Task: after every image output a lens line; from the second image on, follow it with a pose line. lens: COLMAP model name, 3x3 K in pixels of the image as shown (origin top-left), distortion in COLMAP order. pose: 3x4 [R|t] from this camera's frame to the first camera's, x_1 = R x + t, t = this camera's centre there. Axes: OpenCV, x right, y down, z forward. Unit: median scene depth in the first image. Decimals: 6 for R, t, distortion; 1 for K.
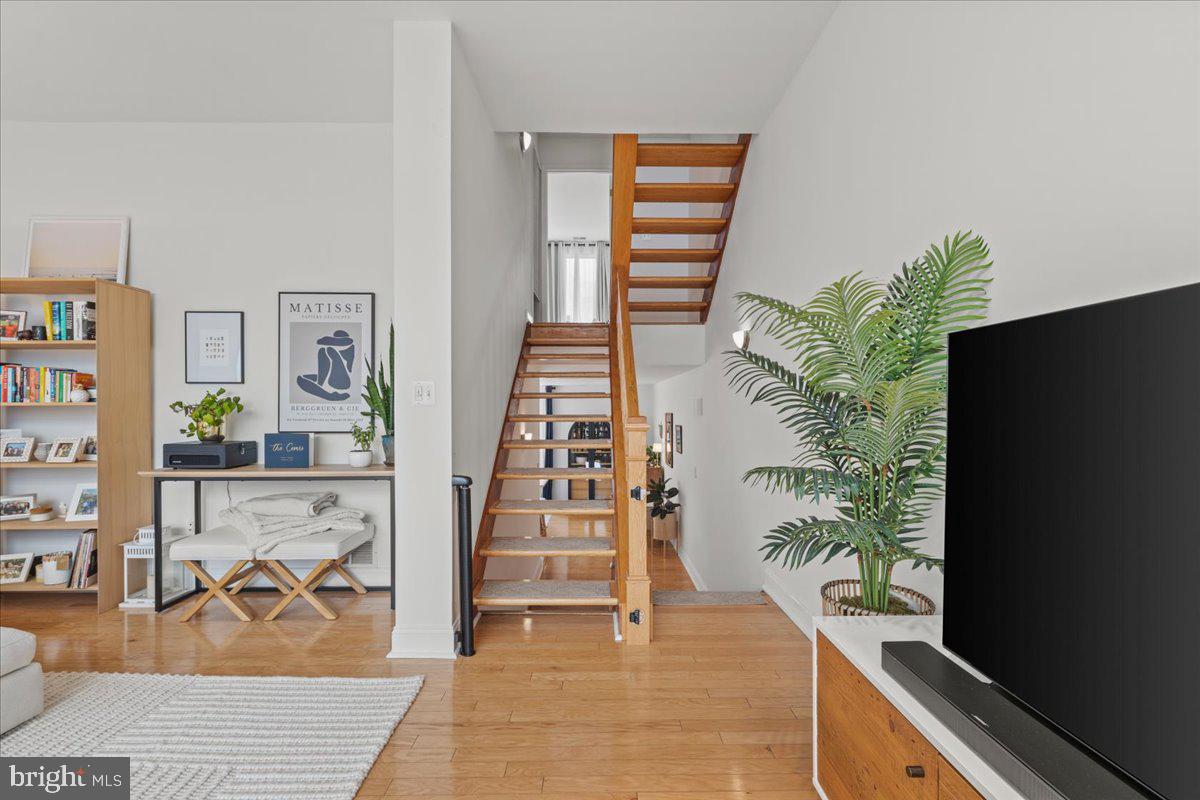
lens RADIAL K [[535.2, 0, 602.3], [0, 535.2, 406.2], [0, 0, 1]] dist [0.003284, -0.000525]
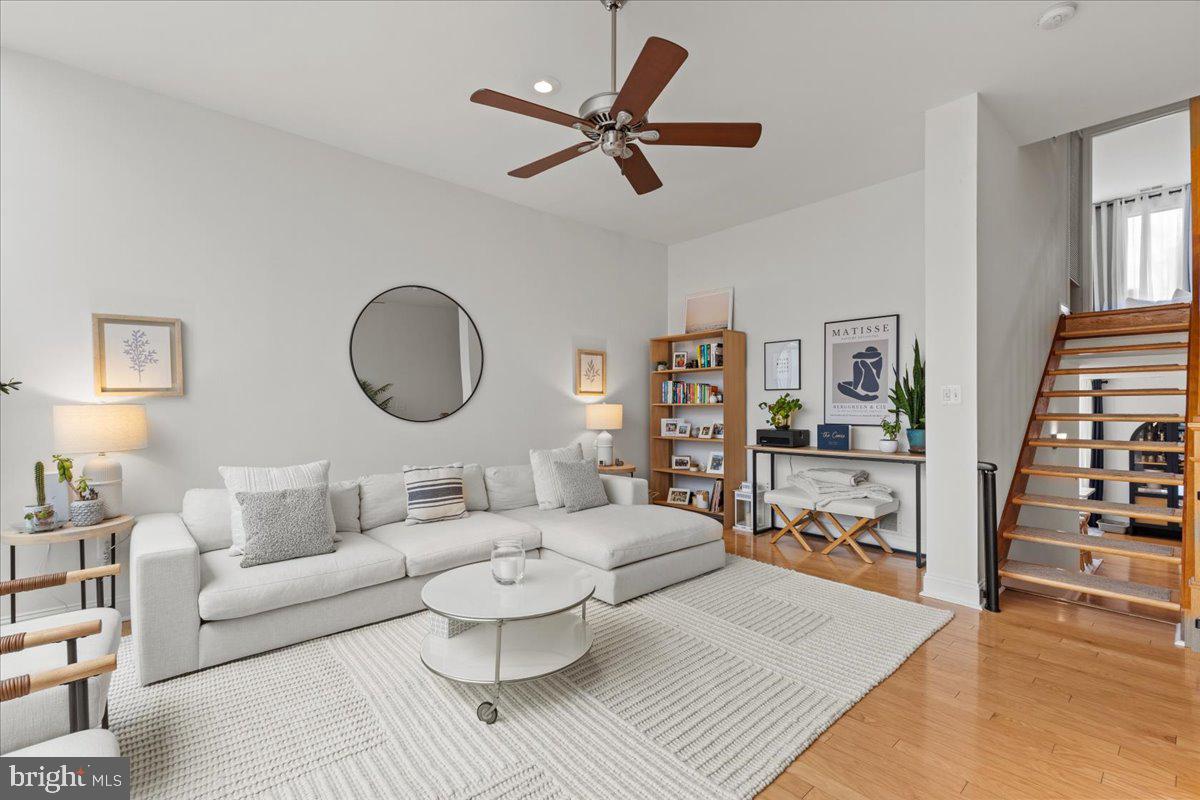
lens RADIAL K [[535.2, 0, 602.3], [0, 535.2, 406.2], [0, 0, 1]] dist [0.003284, -0.000525]
pose [[0.658274, -0.000001, -0.752778, 0.062580], [0.003097, 0.999992, 0.002707, -0.003224], [0.752772, -0.004113, 0.658269, -0.362411]]
